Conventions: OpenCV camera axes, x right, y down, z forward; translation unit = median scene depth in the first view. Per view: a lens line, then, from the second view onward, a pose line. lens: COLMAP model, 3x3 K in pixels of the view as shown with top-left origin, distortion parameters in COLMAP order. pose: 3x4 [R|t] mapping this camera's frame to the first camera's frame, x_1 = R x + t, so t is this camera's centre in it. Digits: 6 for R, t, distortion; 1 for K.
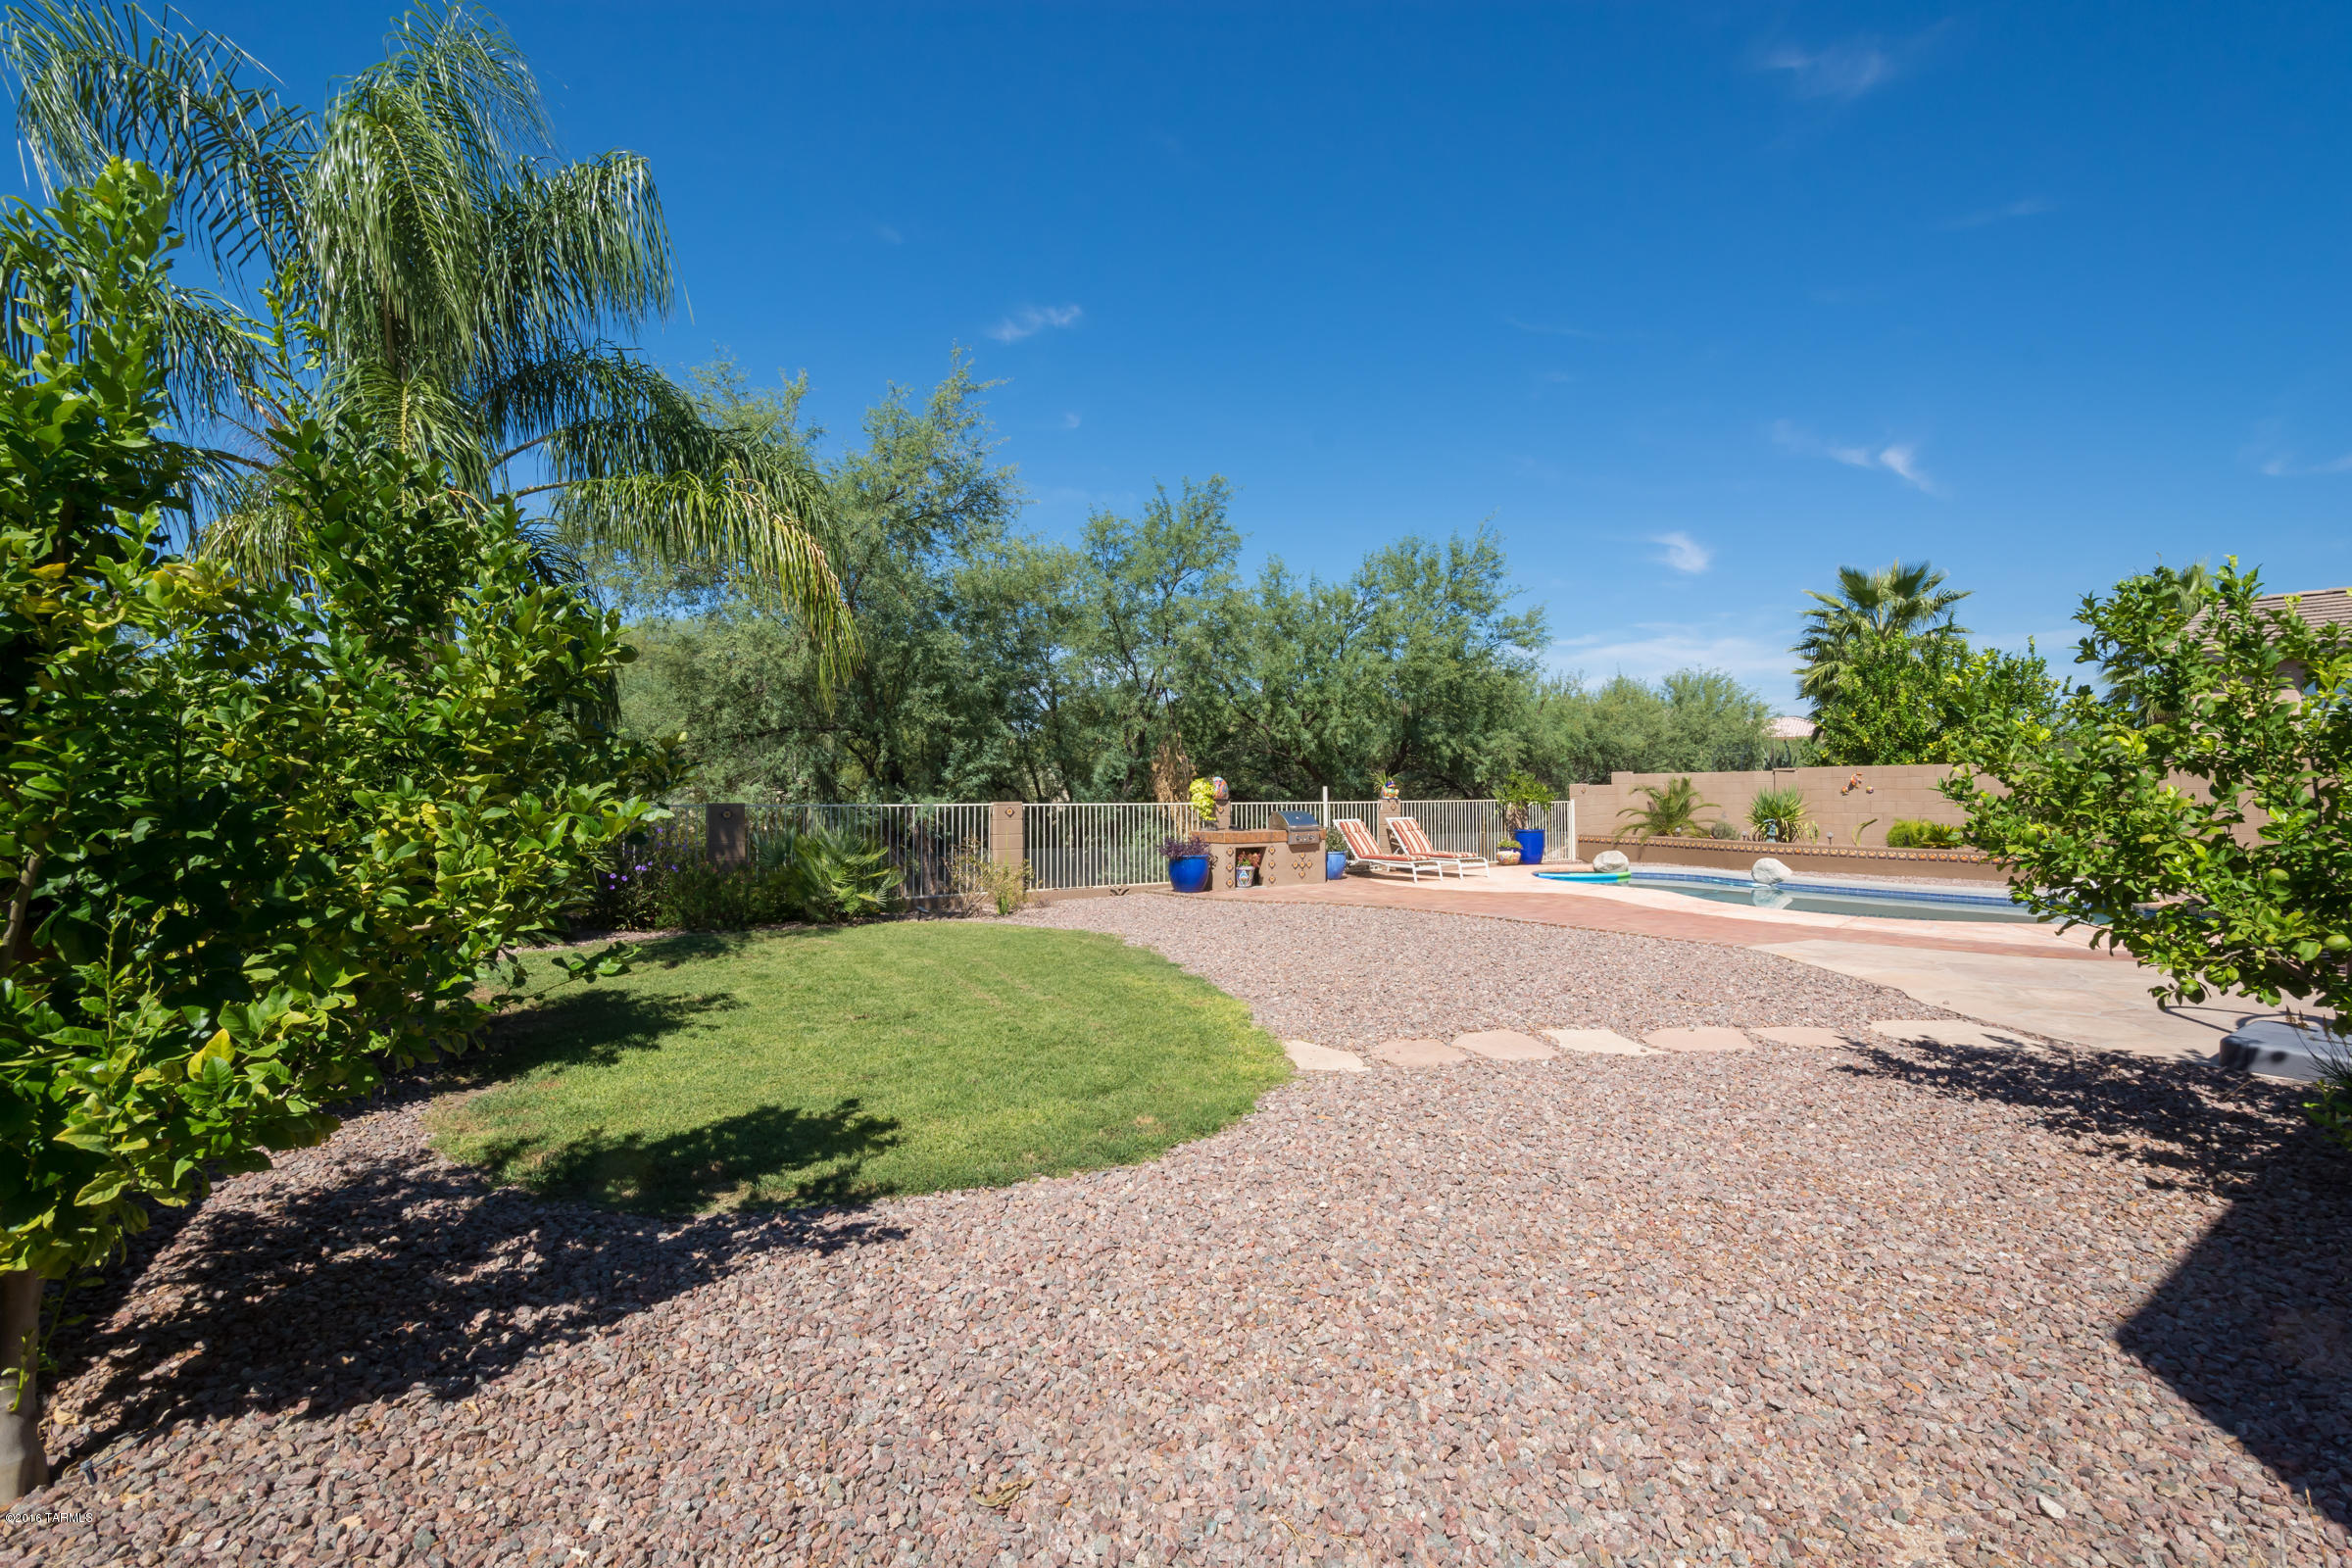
lens RADIAL K [[1022.7, 0, 1196.0], [0, 1022.7, 771.8], [0, 0, 1]] dist [0.021806, 0.000035]
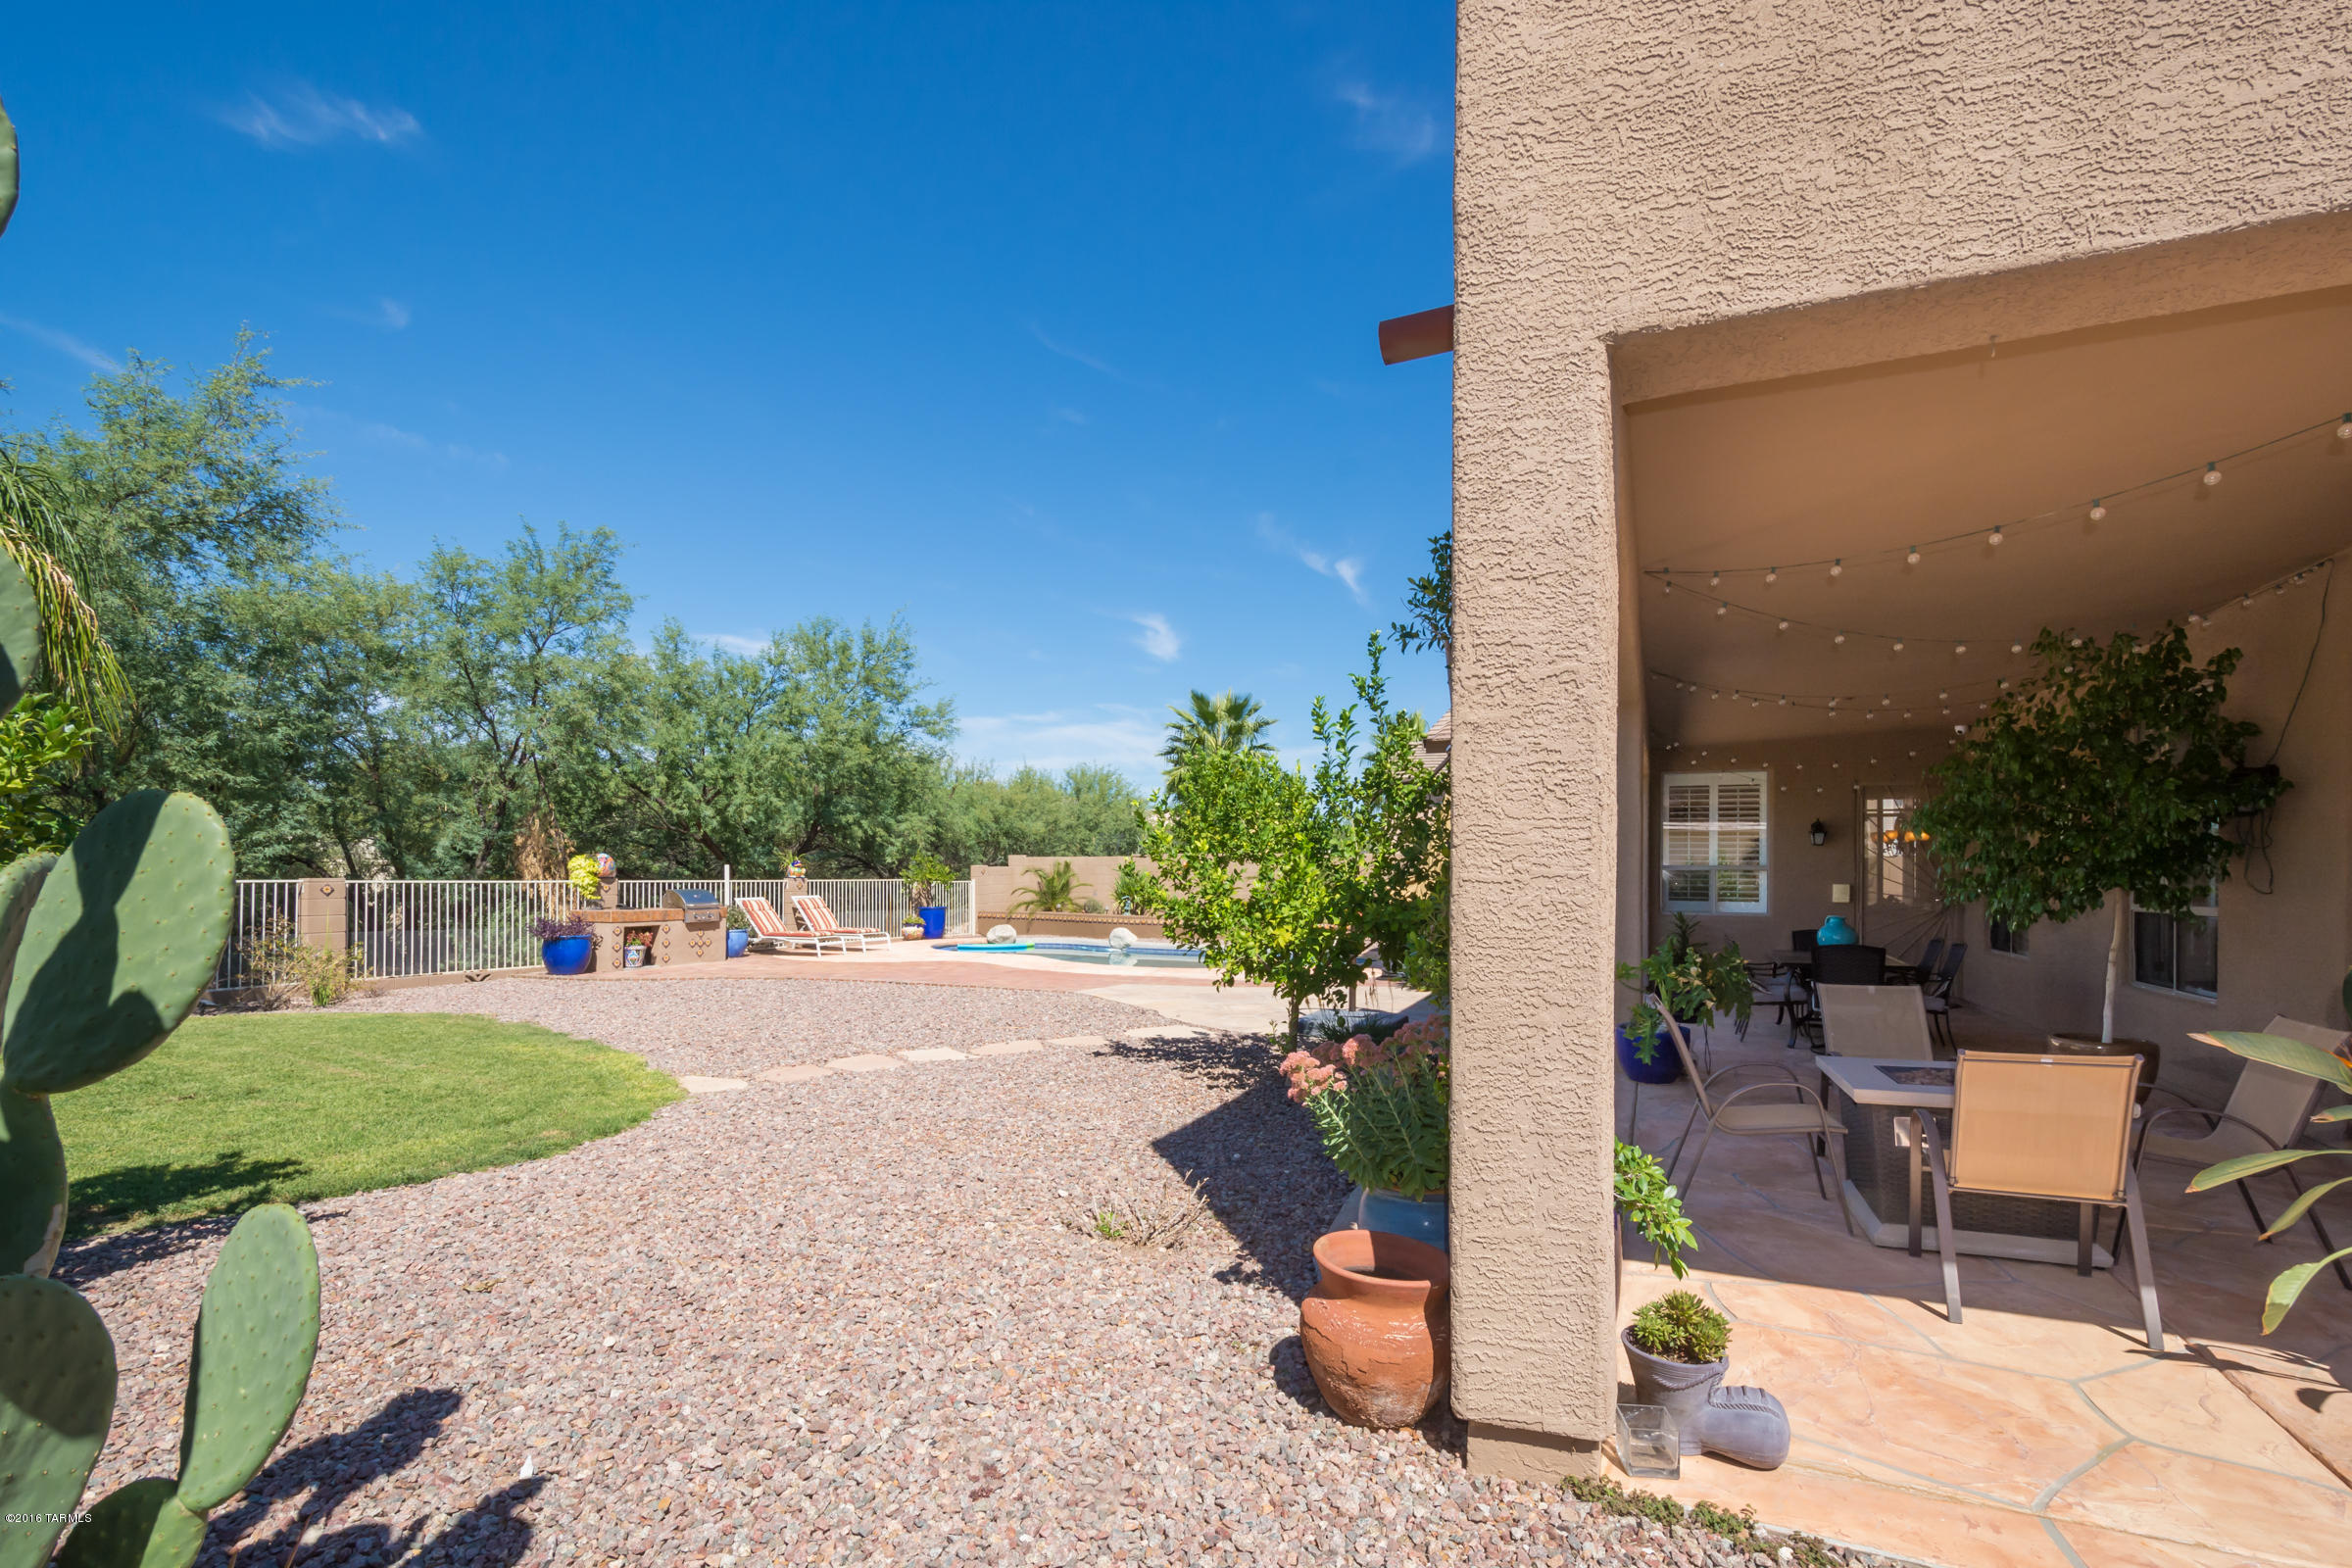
lens RADIAL K [[1057.5, 0, 1211.6], [0, 1057.5, 872.8], [0, 0, 1]] dist [0.002614, -0.000415]
pose [[0.852175, 0.008074, 0.523195, -0.009190], [-0.018173, 0.999734, 0.014172, -0.000976], [-0.522942, -0.021585, 0.852095, -0.109005]]
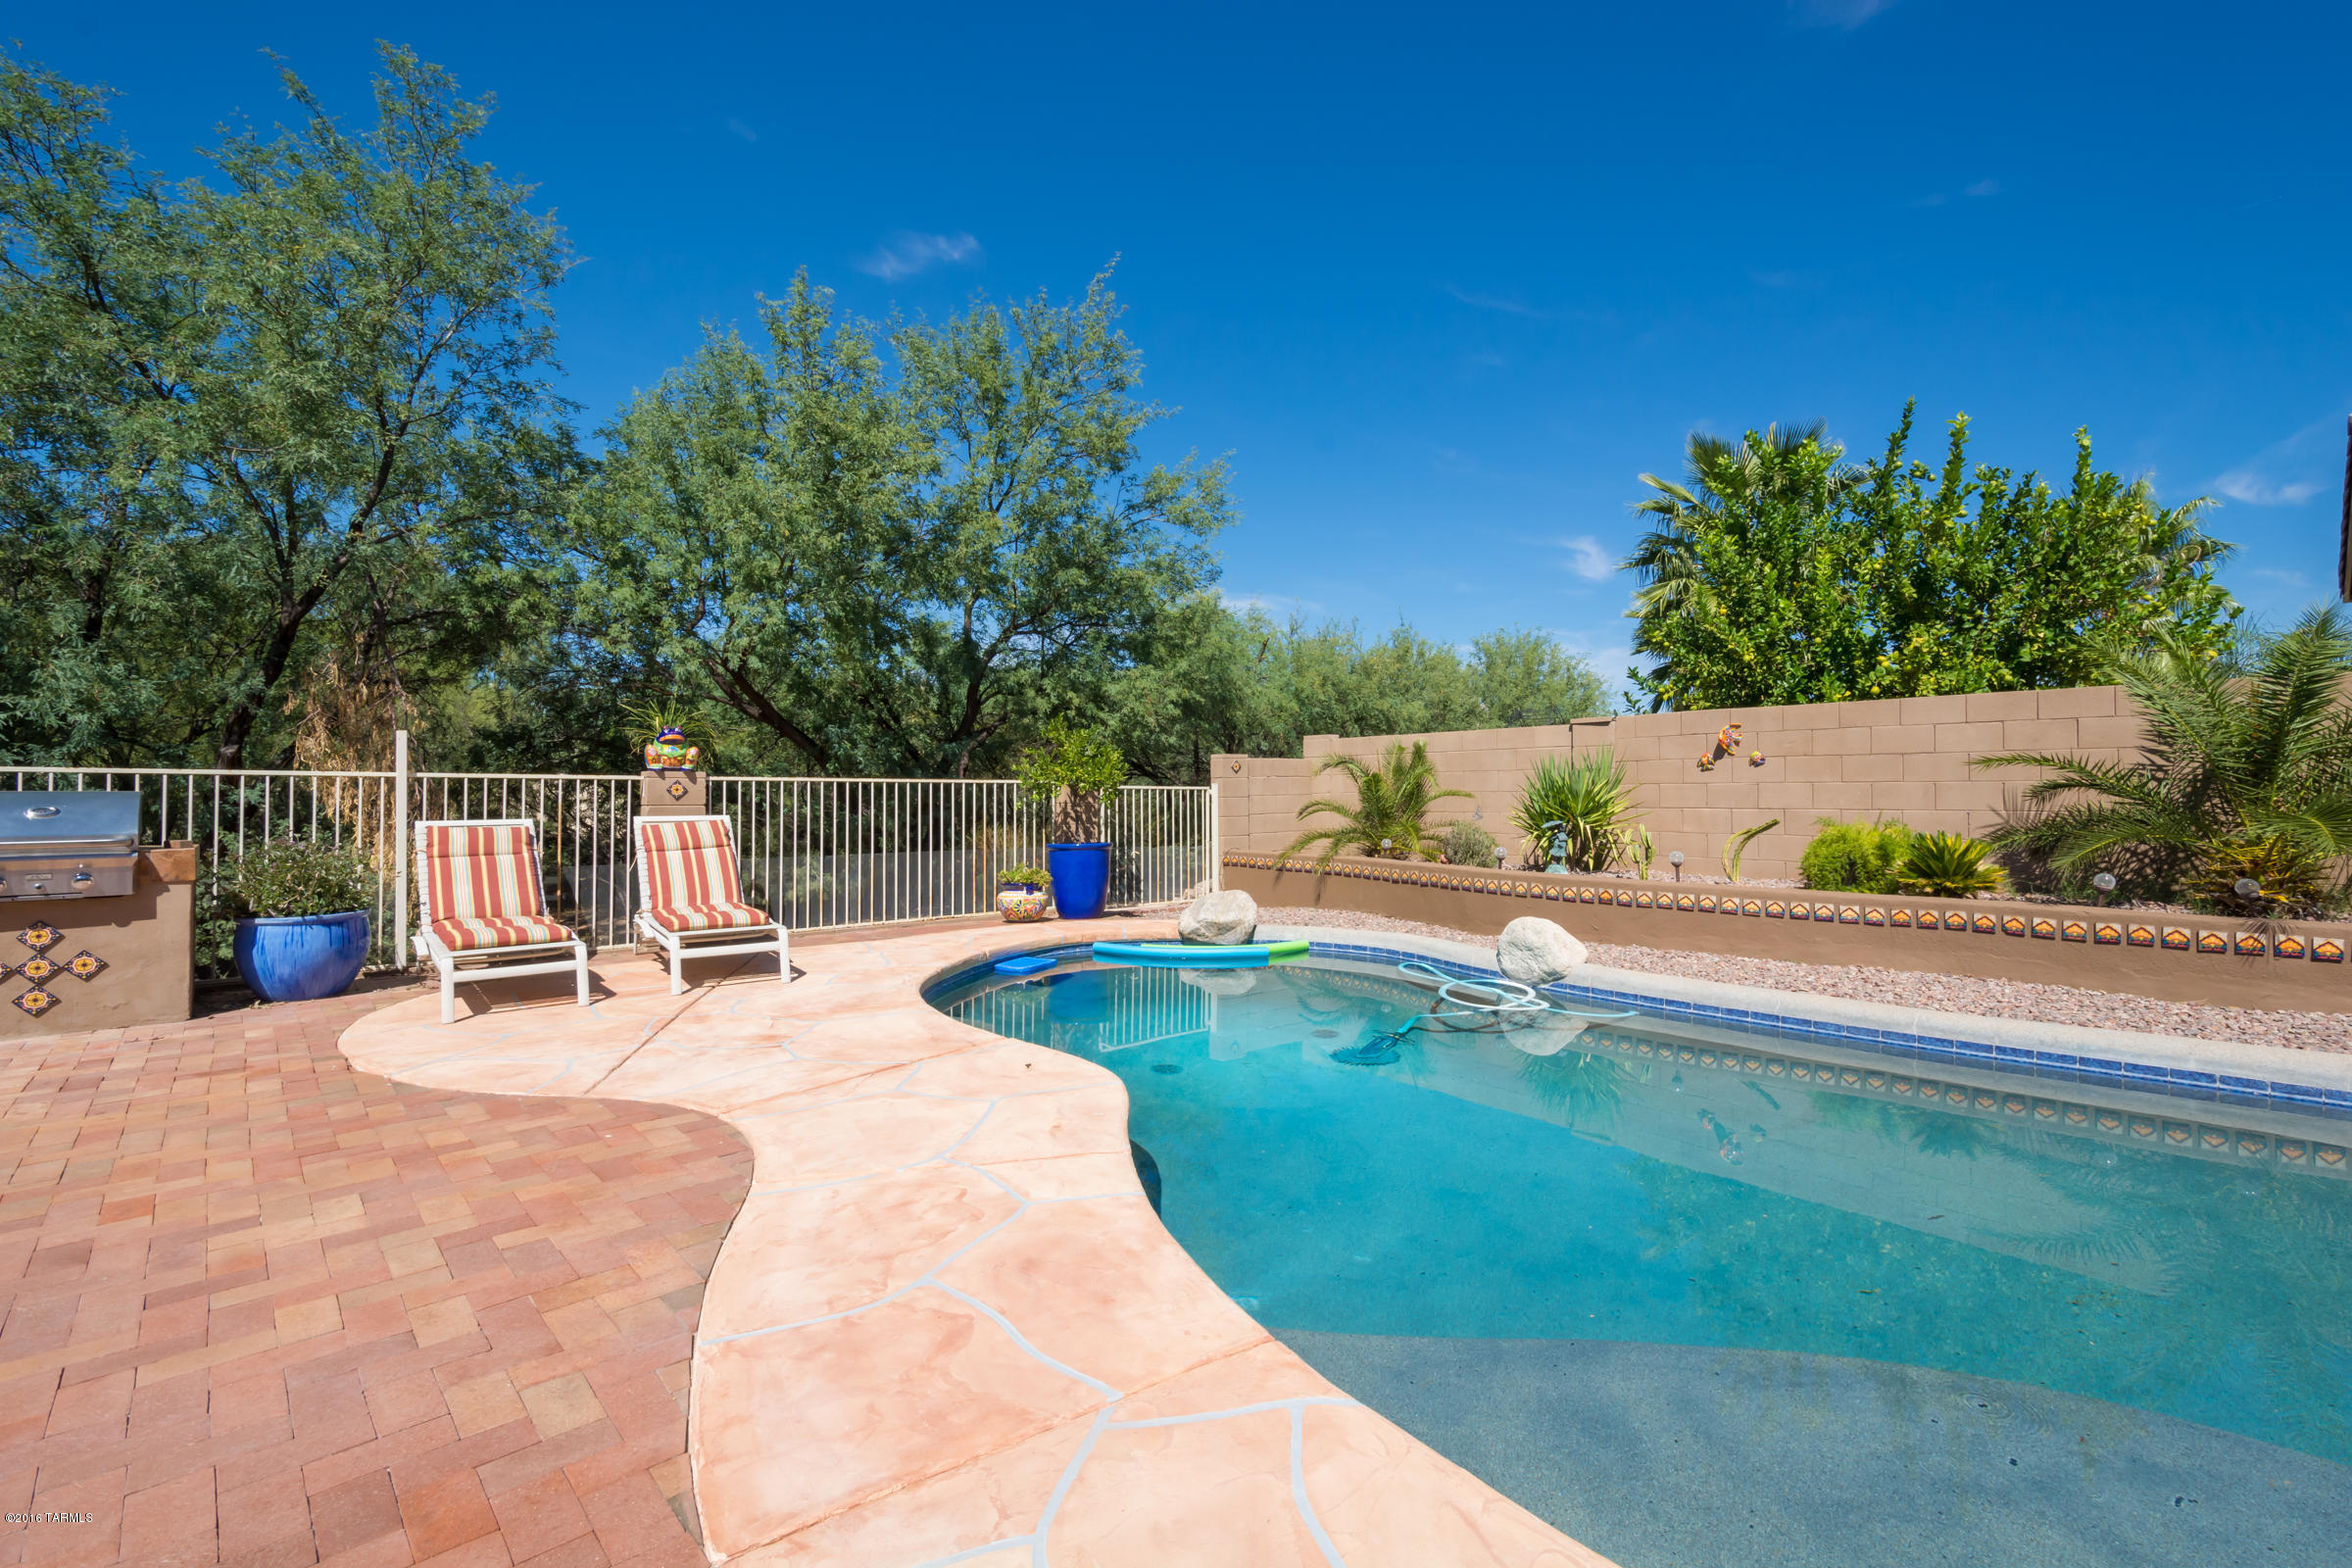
lens RADIAL K [[1032.5, 0, 1187.4], [0, 1032.5, 788.6], [0, 0, 1]] dist [0.001319, 0.000107]
pose [[0.993558, 0.004856, 0.113221, 0.326788], [-0.006132, 0.999922, 0.010922, 0.026120], [-0.113159, -0.011546, 0.993510, 0.536427]]
